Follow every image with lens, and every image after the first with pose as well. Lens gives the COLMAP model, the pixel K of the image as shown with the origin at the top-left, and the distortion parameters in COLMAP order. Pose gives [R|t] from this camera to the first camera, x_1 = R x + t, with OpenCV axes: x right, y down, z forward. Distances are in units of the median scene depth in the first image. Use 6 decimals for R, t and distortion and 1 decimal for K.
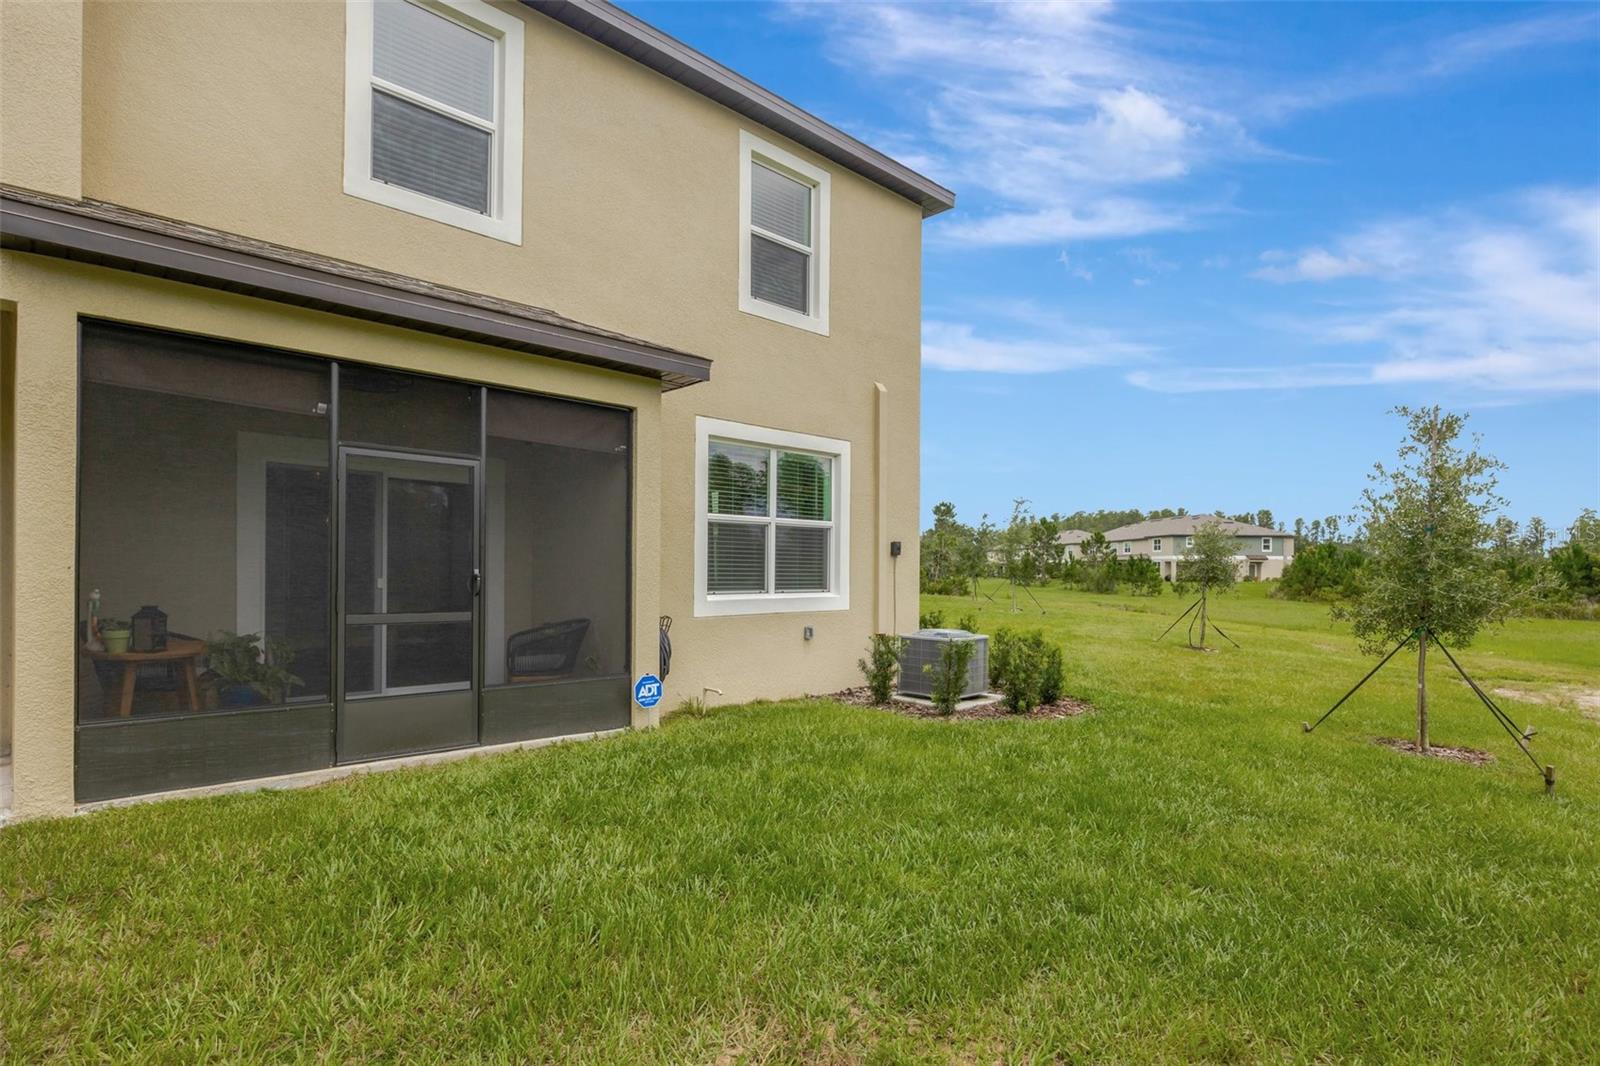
lens RADIAL K [[836.8, 0, 797.9], [0, 836.8, 573.2], [0, 0, 1]] dist [0.001039, 0.000380]
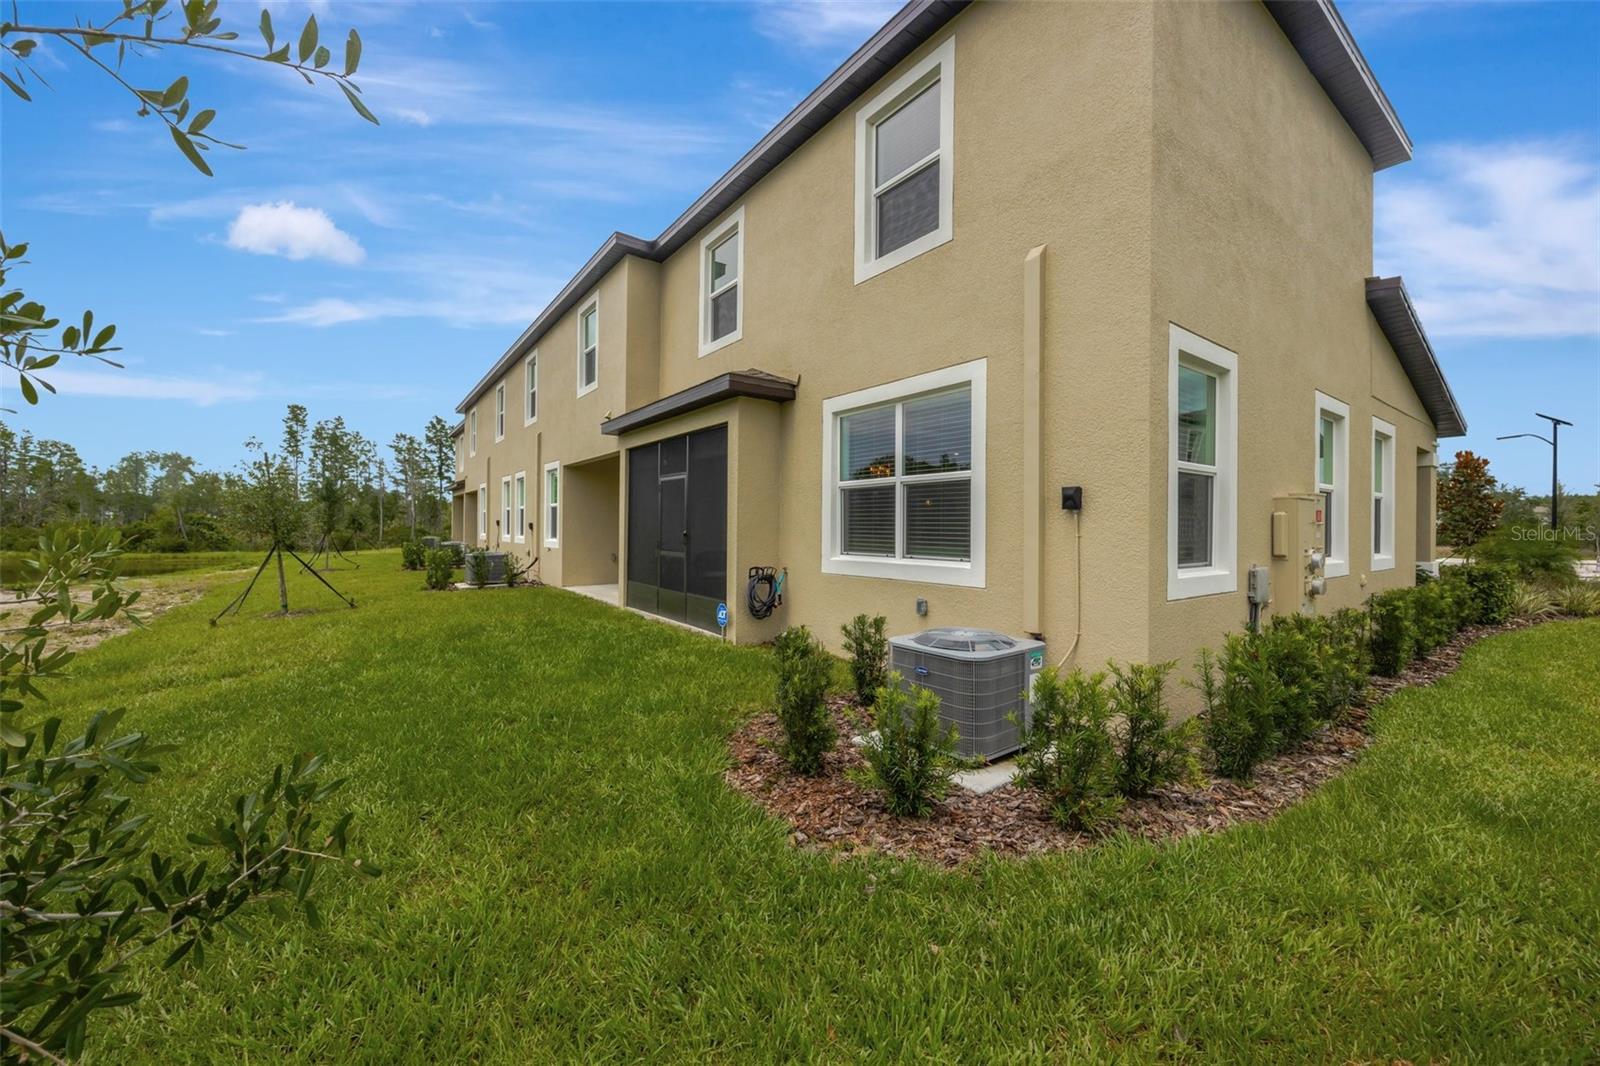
lens RADIAL K [[615.9, 0, 801.2], [0, 615.9, 521.7], [0, 0, 1]] dist [-0.000394, -0.000018]
pose [[-0.146782, -0.018574, -0.988994, 0.696160], [-0.012538, 0.999778, -0.016916, -0.003379], [0.989089, 0.009917, -0.146983, 1.050168]]
